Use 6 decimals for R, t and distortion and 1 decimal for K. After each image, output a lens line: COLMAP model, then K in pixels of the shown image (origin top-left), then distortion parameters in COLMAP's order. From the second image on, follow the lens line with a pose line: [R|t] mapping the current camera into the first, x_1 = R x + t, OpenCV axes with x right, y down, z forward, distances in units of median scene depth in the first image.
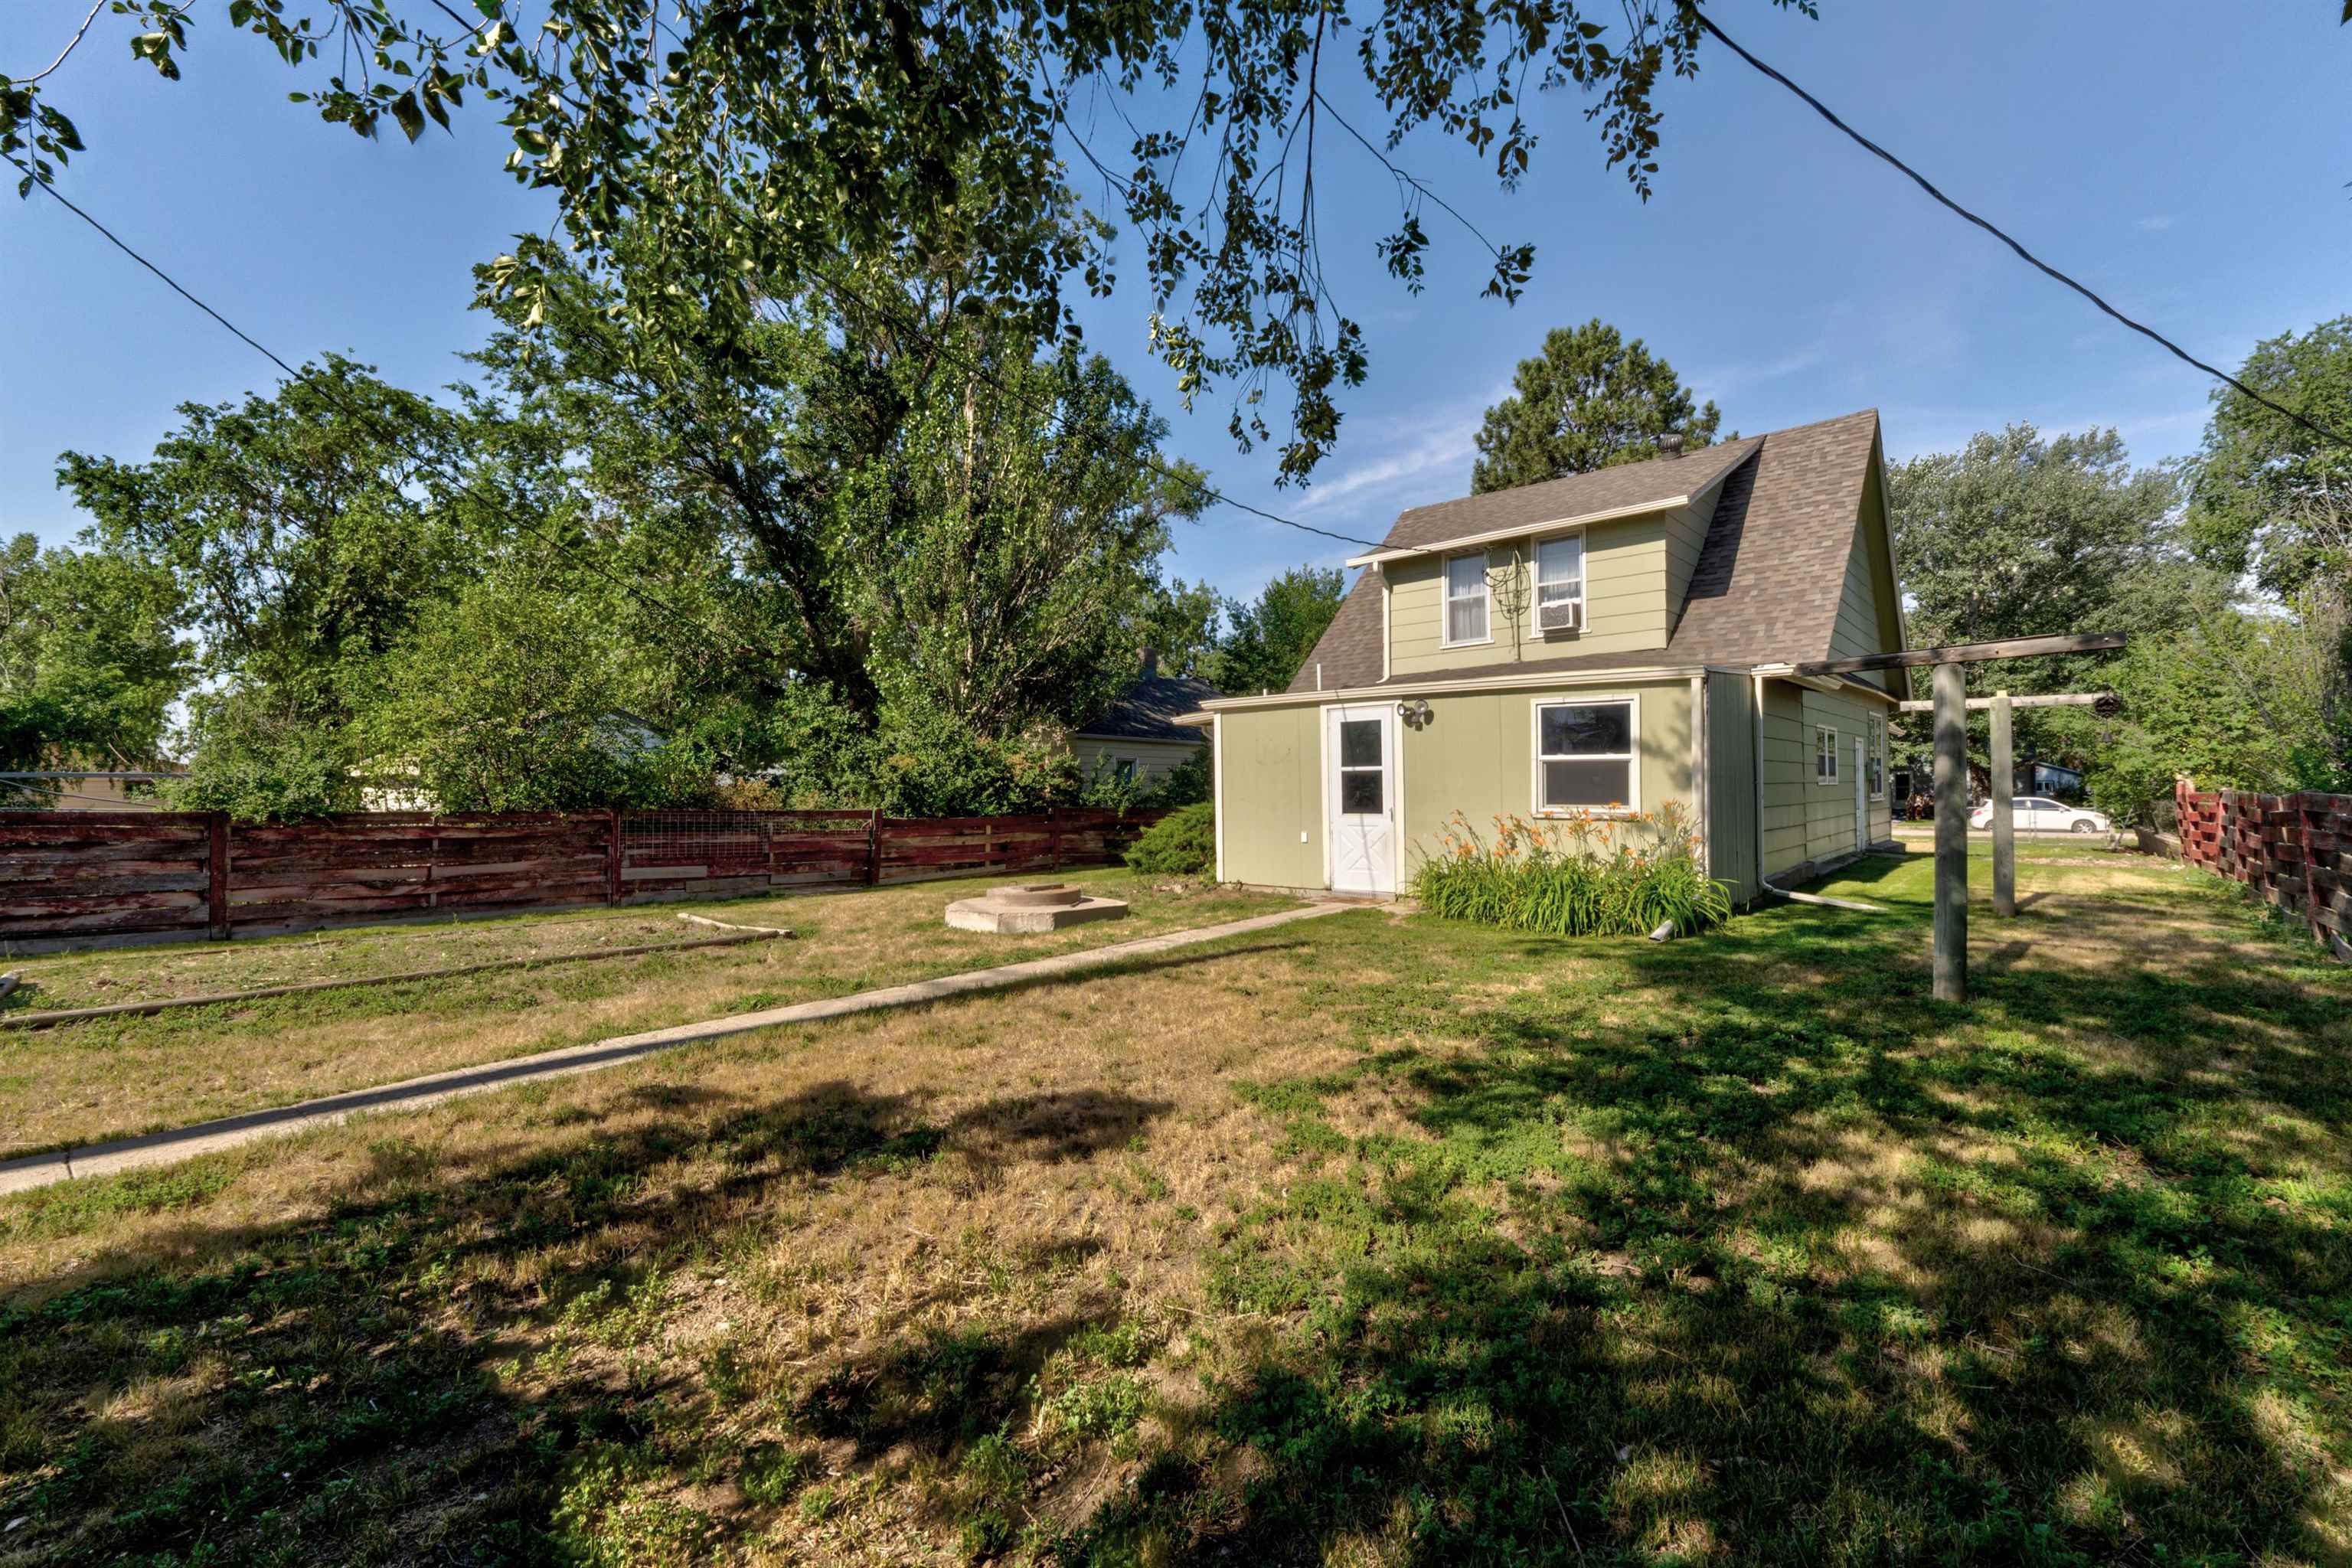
lens RADIAL K [[975.9, 0, 1191.3], [0, 975.9, 775.2], [0, 0, 1]] dist [-0.001182, -0.000065]
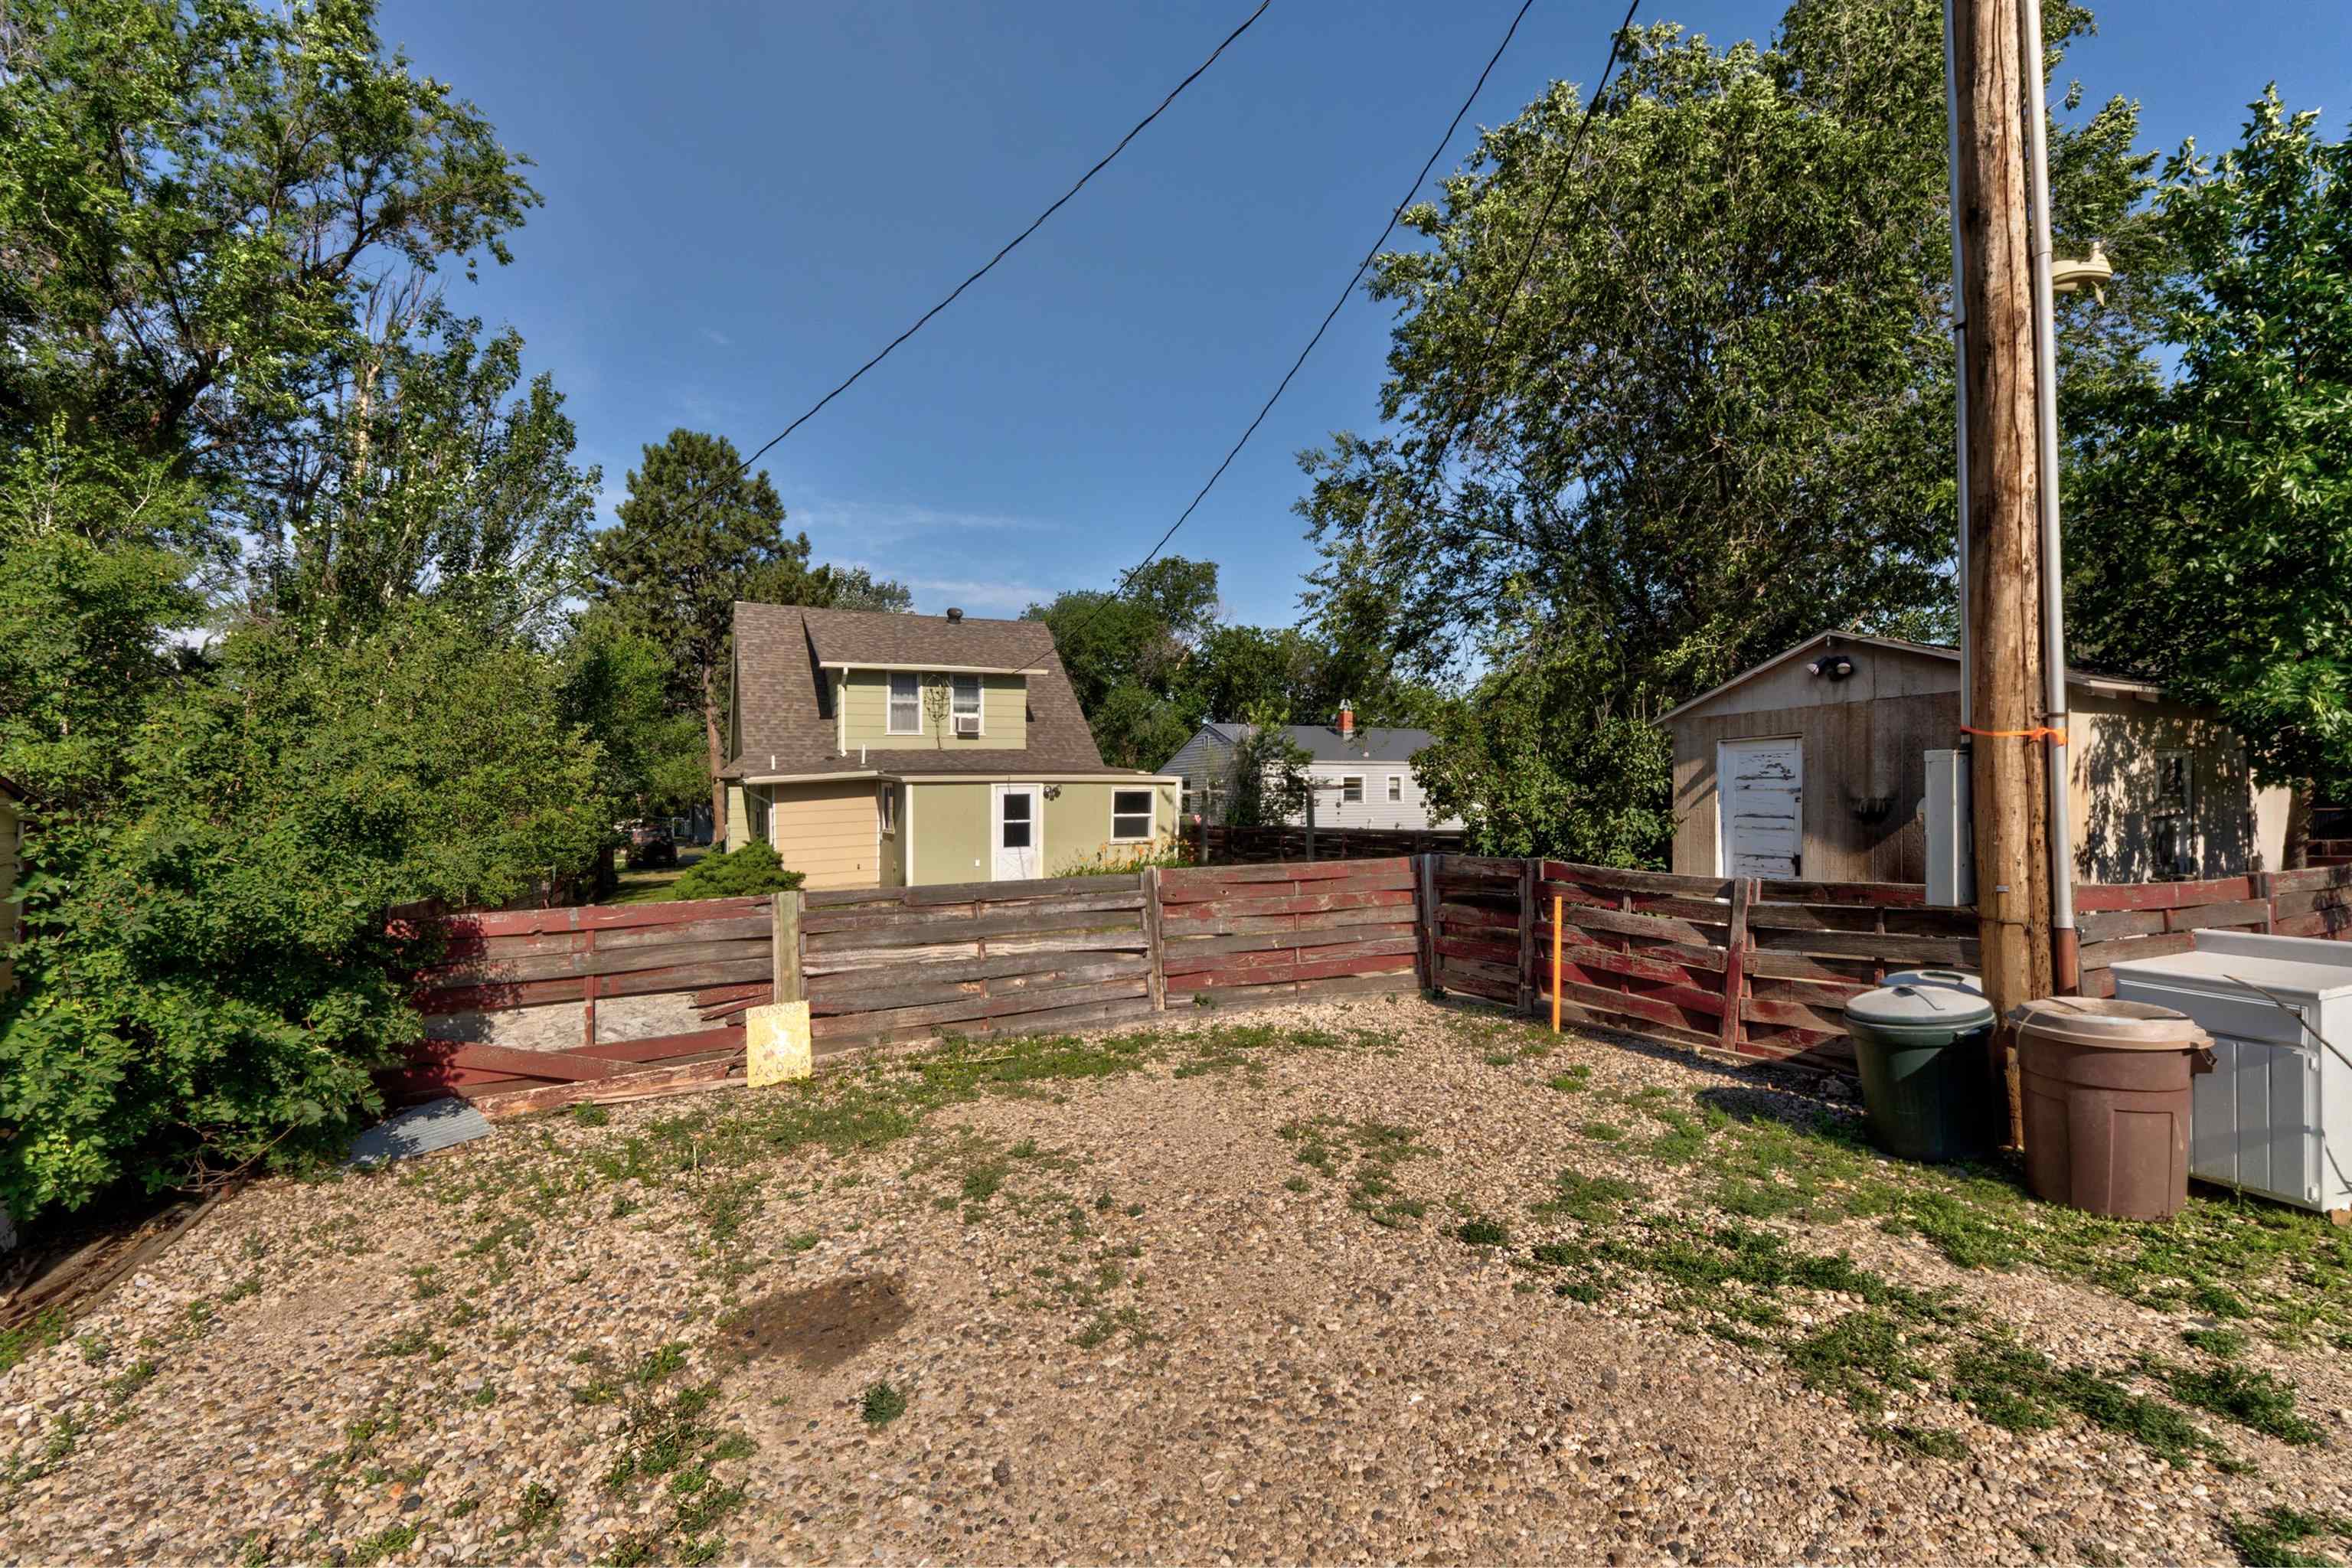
lens RADIAL K [[966.2, 0, 1176.0], [0, 966.2, 784.0], [0, 0, 1]] dist [-0.000892, -0.000034]
pose [[0.399335, 0.018325, 0.916622, -1.238645], [0.004799, 0.999745, -0.022077, -0.032471], [-0.916792, 0.013215, 0.399145, 0.049051]]
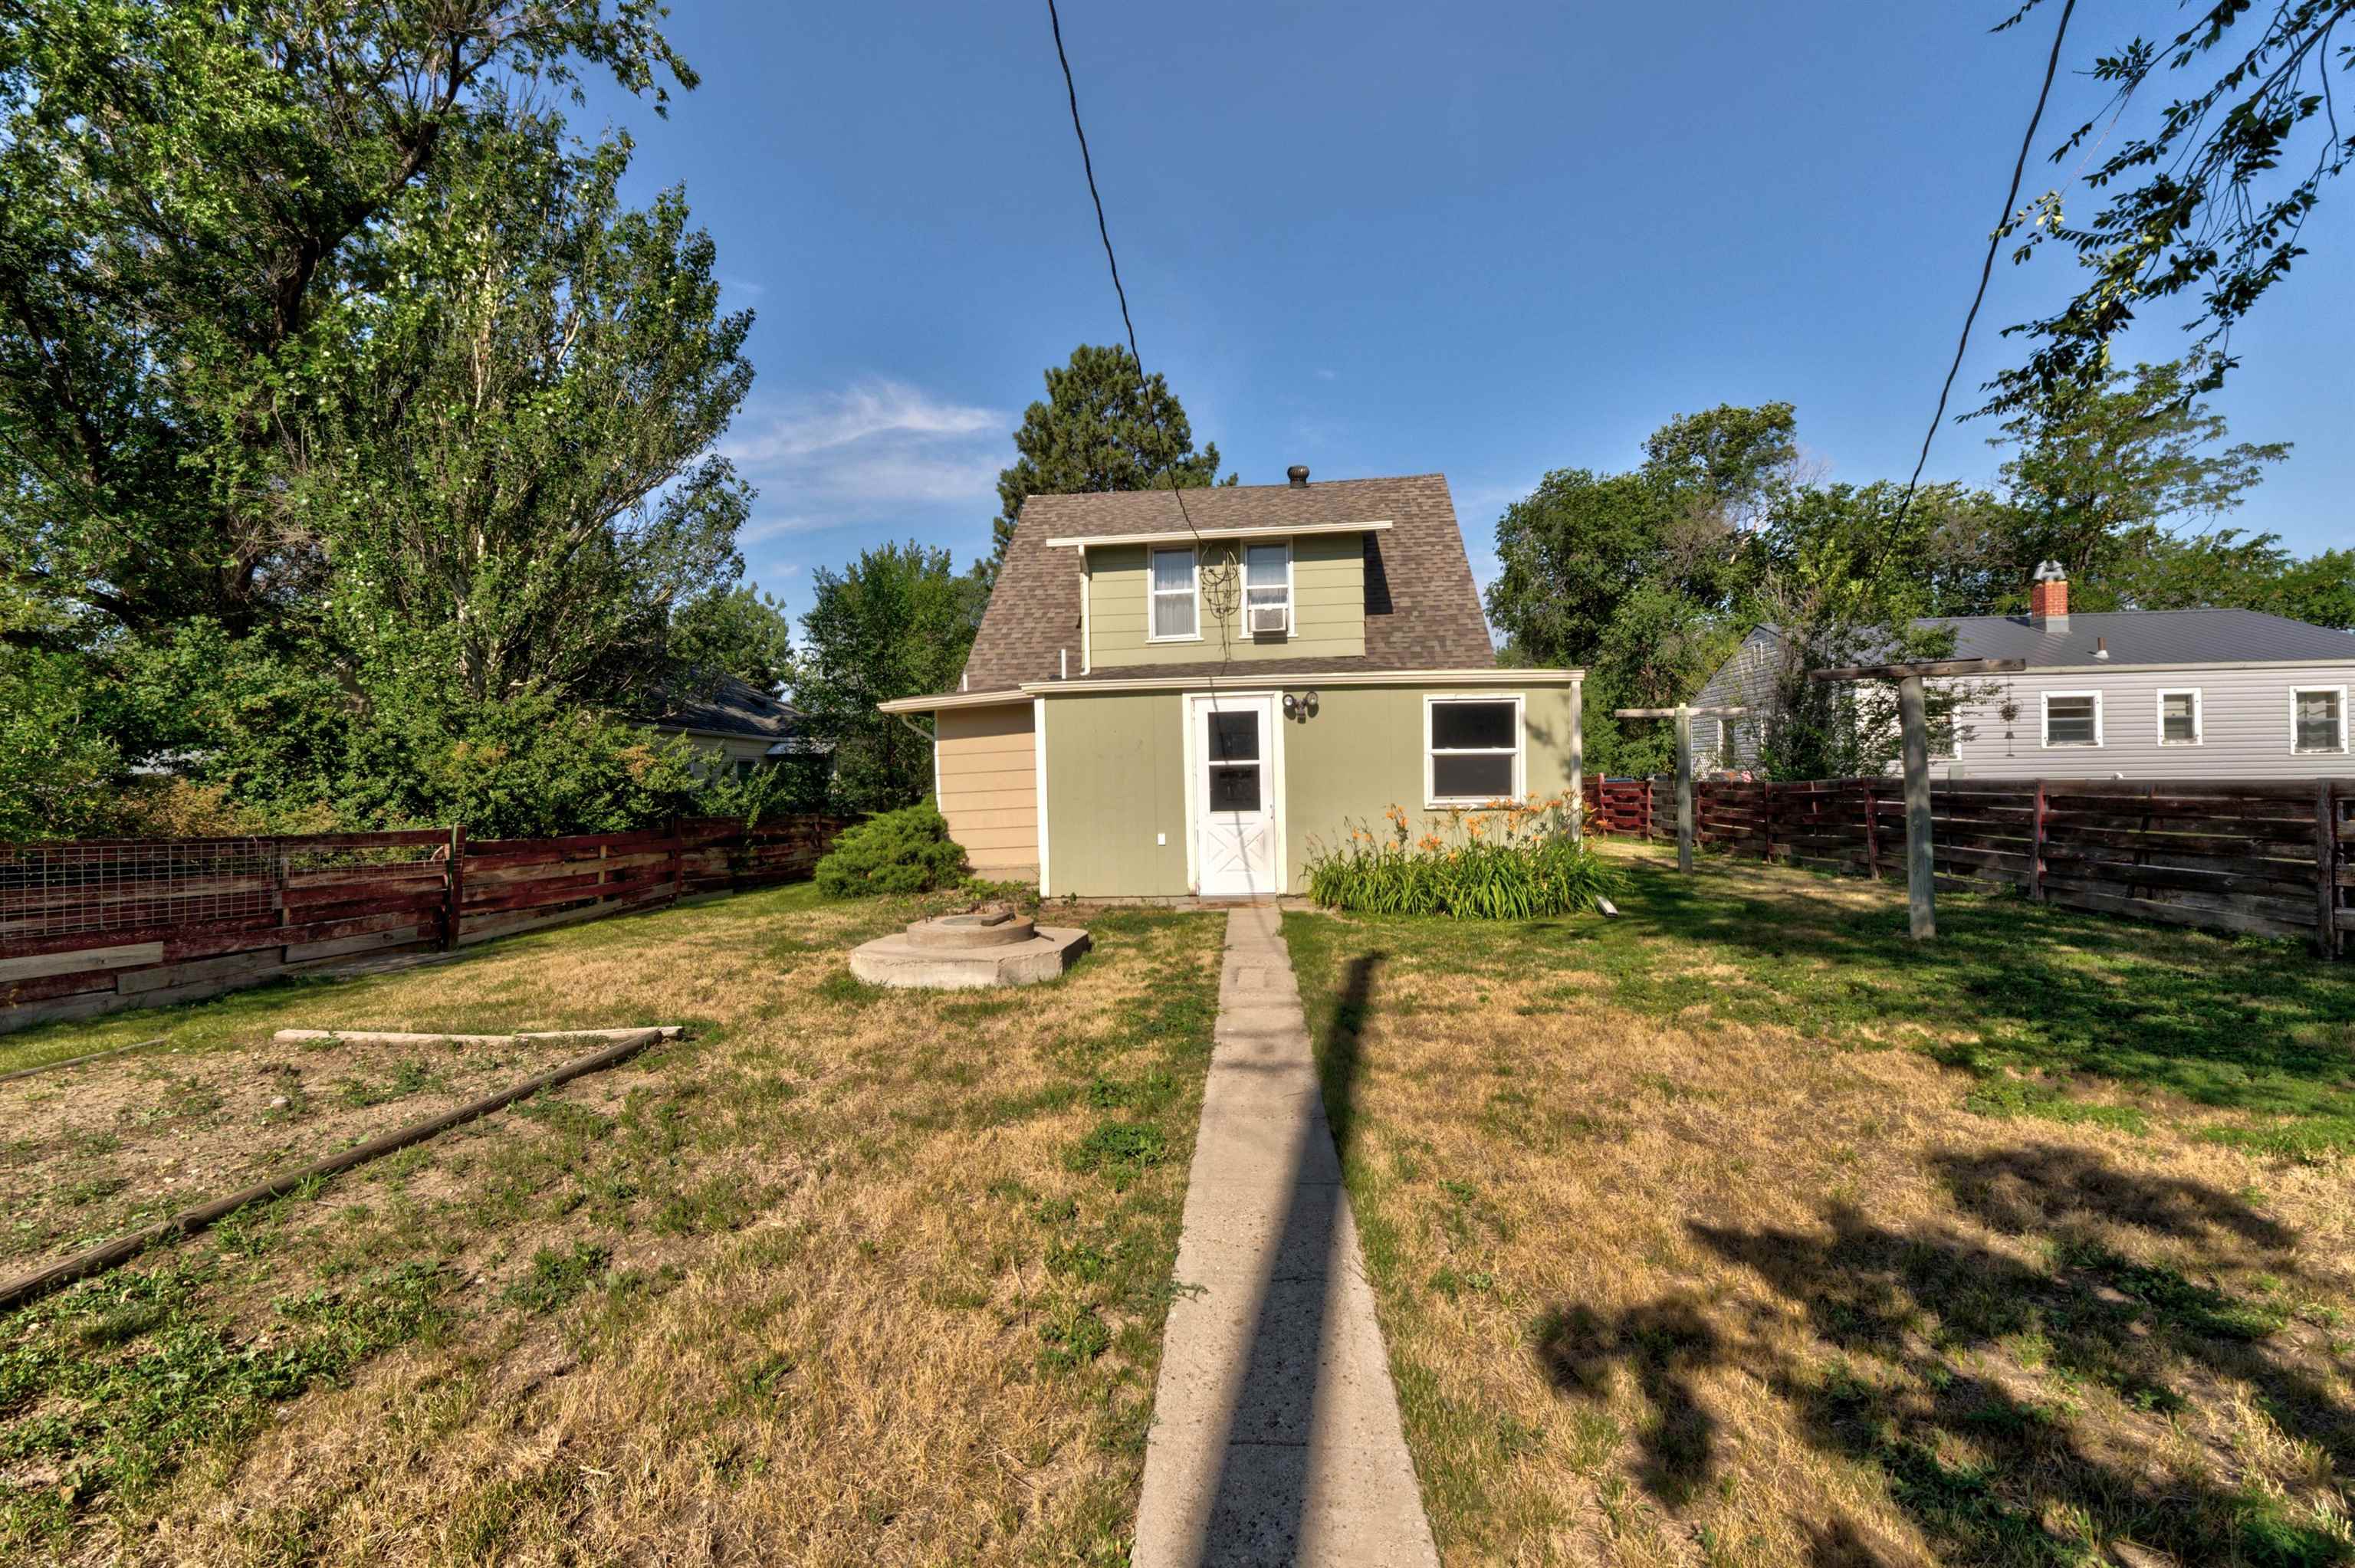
lens RADIAL K [[976.3, 0, 1184.8], [0, 976.3, 772.4], [0, 0, 1]] dist [0.006680, 0.000209]
pose [[0.820360, -0.003701, 0.571835, -0.380568], [0.006752, 0.999972, -0.003216, 0.004831], [-0.571807, 0.006499, 0.820362, 0.250833]]
